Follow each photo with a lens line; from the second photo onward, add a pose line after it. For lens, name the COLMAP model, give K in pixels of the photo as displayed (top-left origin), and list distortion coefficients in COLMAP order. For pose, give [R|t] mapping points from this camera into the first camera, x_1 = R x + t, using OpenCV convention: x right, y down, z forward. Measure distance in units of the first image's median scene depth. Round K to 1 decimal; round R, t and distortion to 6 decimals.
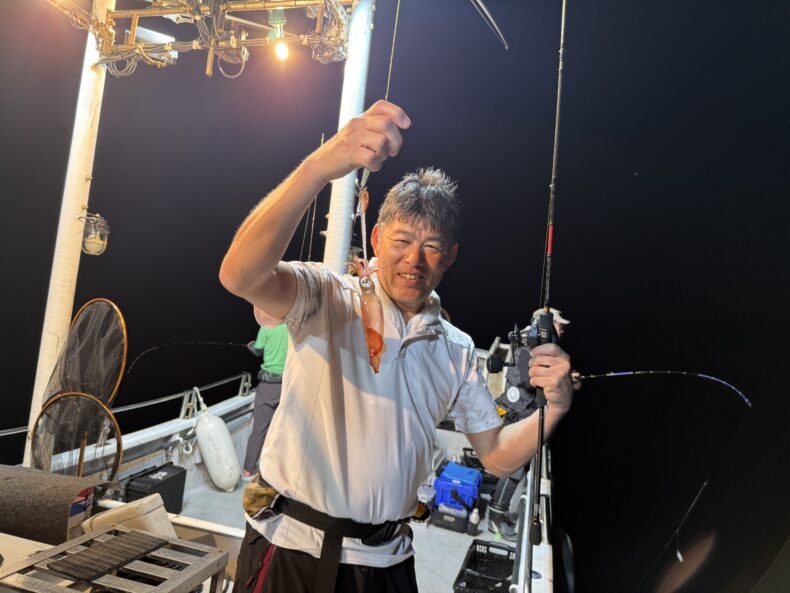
lens RADIAL K [[549.1, 0, 394.8], [0, 549.1, 296.4], [0, 0, 1]] dist [0.001202, -0.003070]
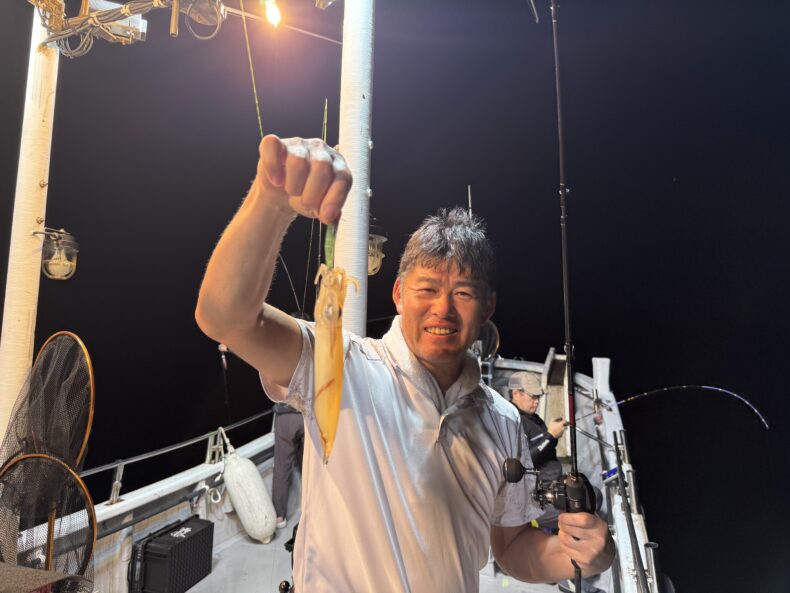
lens RADIAL K [[549.1, 0, 394.8], [0, 549.1, 296.4], [0, 0, 1]] dist [0.001202, -0.003070]
pose [[0.994486, -0.079428, -0.068478, -0.001040], [0.076734, 0.996203, -0.041118, 0.012162], [0.071484, 0.035637, 0.996805, 0.130712]]
